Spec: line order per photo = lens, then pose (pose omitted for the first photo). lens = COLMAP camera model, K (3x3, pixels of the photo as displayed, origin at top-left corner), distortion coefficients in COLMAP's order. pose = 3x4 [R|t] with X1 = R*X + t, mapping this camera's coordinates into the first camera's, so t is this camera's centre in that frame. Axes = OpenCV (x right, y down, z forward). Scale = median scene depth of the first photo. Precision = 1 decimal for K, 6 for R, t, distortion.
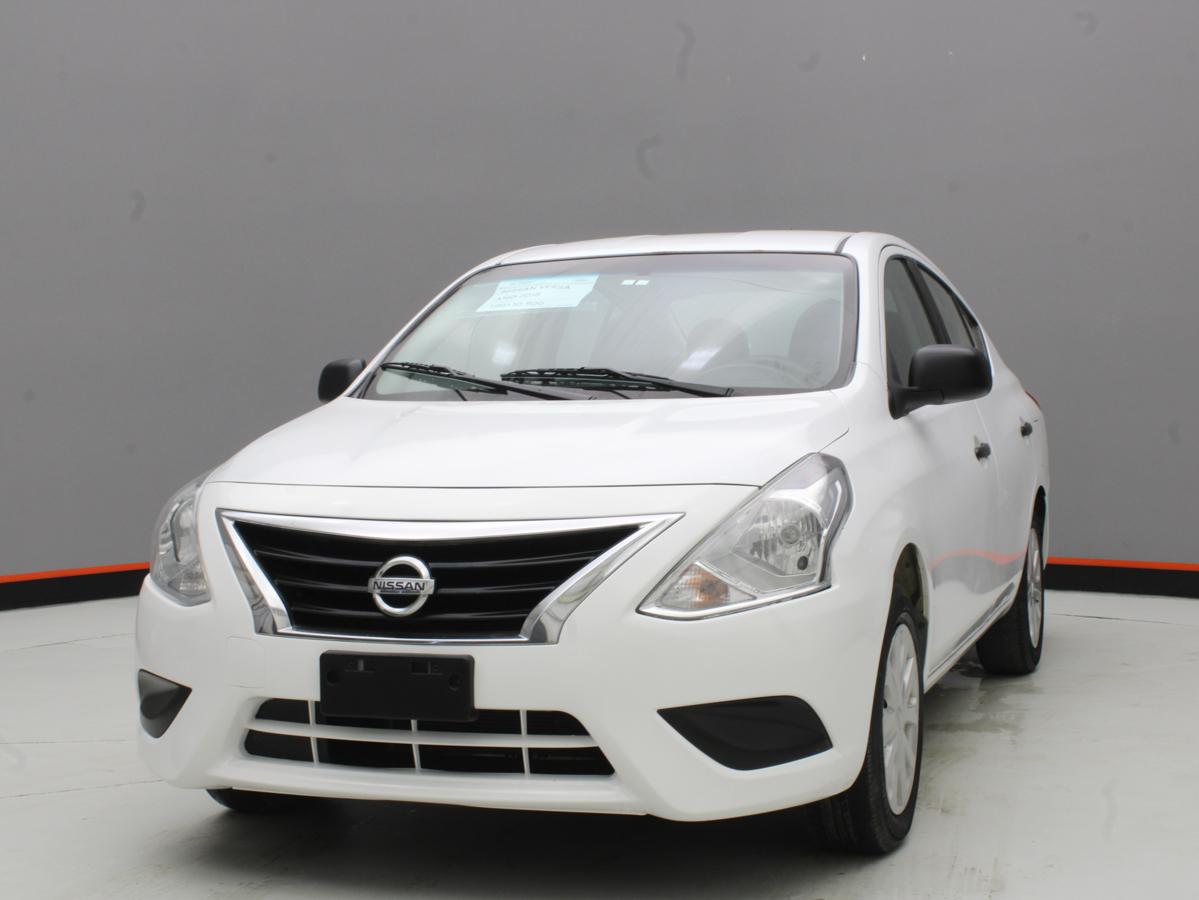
lens RADIAL K [[1909.4, 0, 591.4], [0, 1909.4, 450.4], [0, 0, 1]] dist [-0.110539, 0.000000]
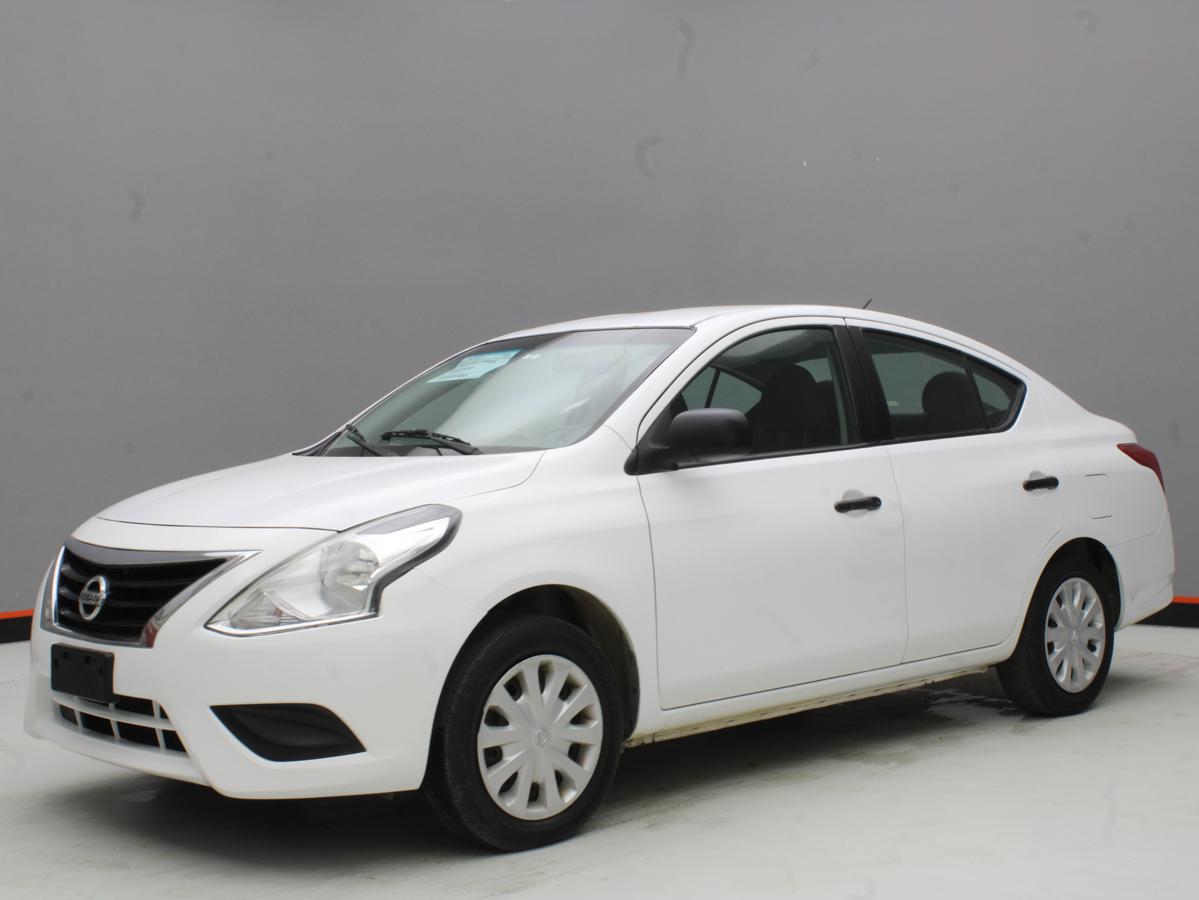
lens RADIAL K [[1633.0, 0, 602.6], [0, 1633.0, 453.6], [0, 0, 1]] dist [-0.121265, 0.000000]
pose [[0.896562, 0.005234, -0.442888, 0.692751], [-0.014247, 0.999754, -0.017027, -0.014900], [0.442690, 0.021575, 0.896415, 0.145414]]
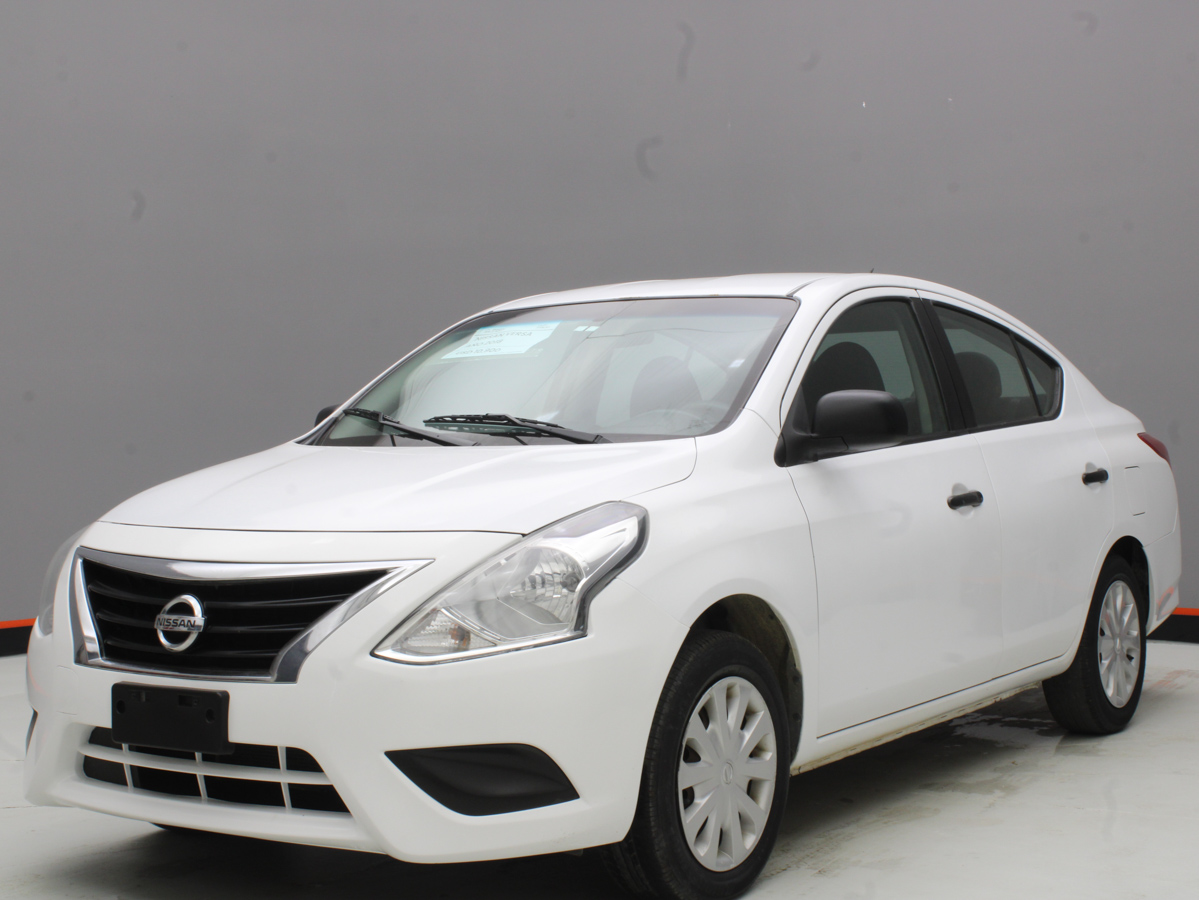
lens RADIAL K [[1909.4, 0, 607.0], [0, 1909.4, 448.9], [0, 0, 1]] dist [-0.110539, 0.000000]
pose [[0.971796, 0.004189, -0.235786, 0.365351], [-0.009222, 0.999753, -0.020244, -0.005907], [0.235643, 0.021848, 0.971594, 0.033775]]
